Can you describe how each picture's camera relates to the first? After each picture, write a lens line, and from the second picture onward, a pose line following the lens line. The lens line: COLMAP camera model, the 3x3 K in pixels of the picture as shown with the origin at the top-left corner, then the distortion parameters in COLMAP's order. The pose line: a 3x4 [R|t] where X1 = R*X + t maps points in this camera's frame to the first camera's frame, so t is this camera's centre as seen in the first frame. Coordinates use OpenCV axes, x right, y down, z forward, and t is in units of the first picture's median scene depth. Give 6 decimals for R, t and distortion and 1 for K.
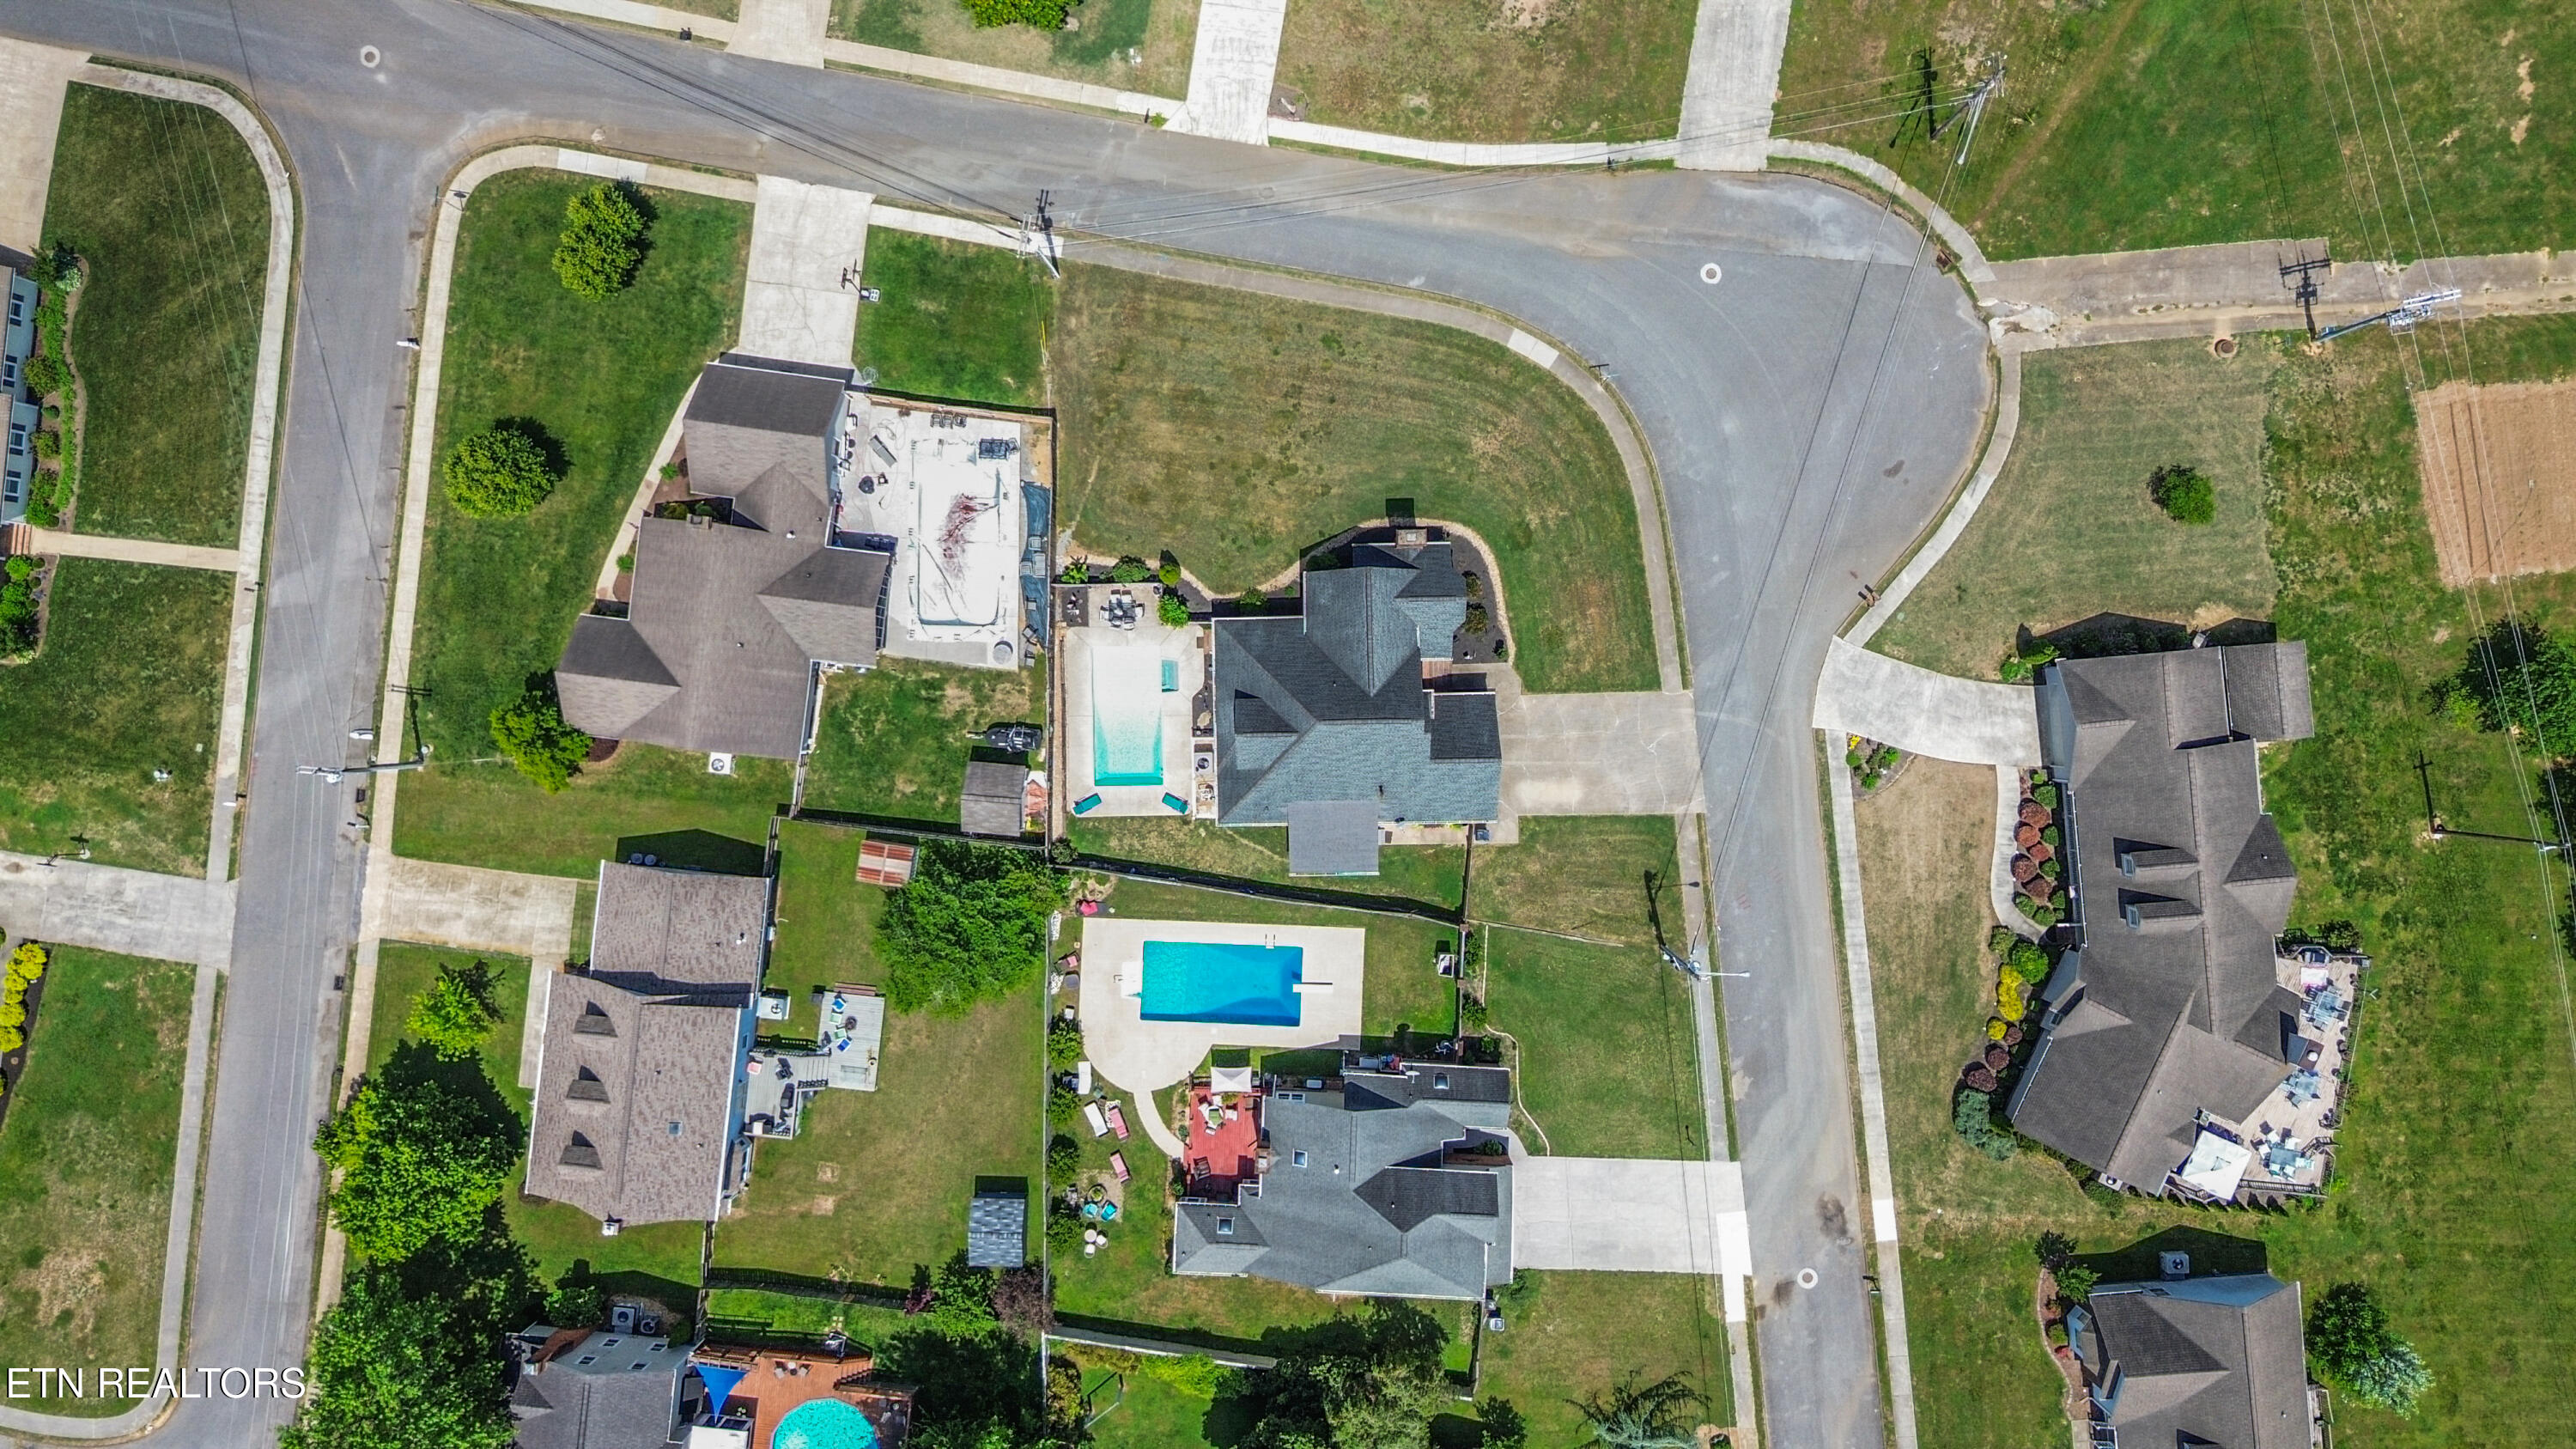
lens RADIAL K [[1818.3, 0, 1279.7], [0, 1818.3, 730.1], [0, 0, 1]] dist [0.059452, -0.066020]
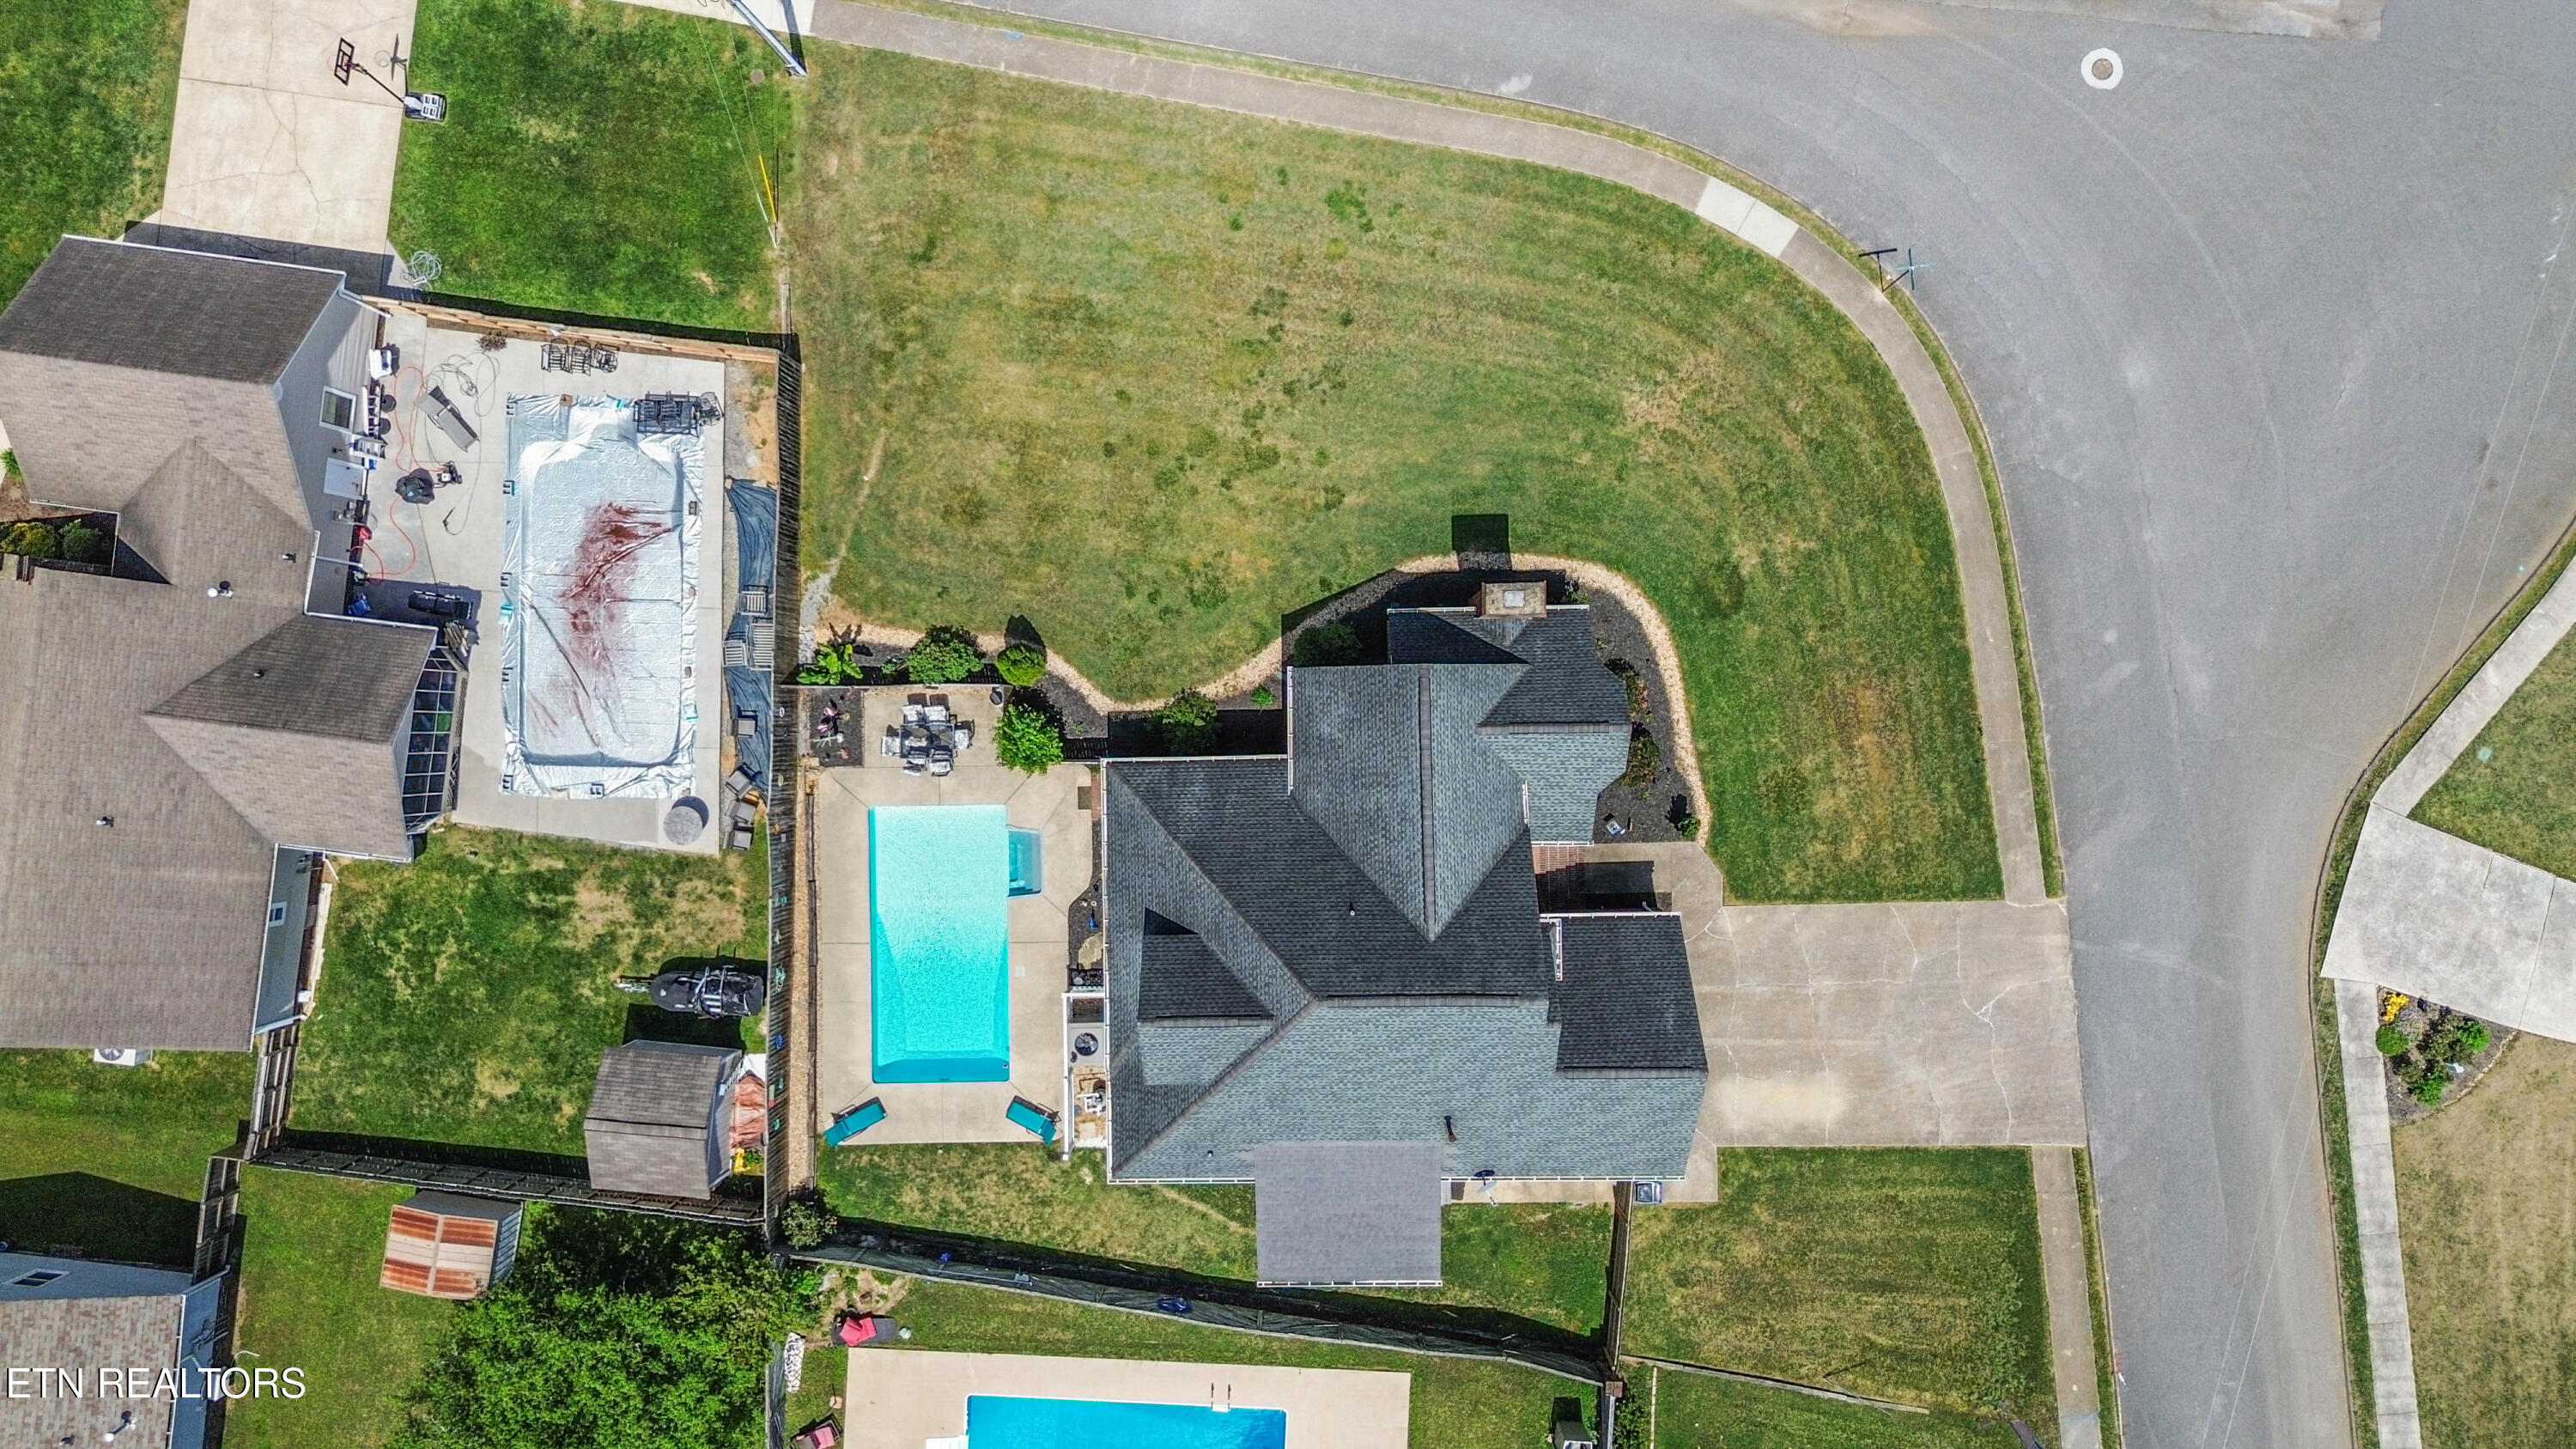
lens RADIAL K [[1830.6, 0, 1272.7], [0, 1830.6, 716.9], [0, 0, 1]] dist [0.053778, -0.068091]
pose [[0.999986, 0.002580, -0.004552, 0.010882], [-0.002595, 0.999991, -0.003293, -0.069493], [0.004543, 0.003304, 0.999984, 0.492817]]
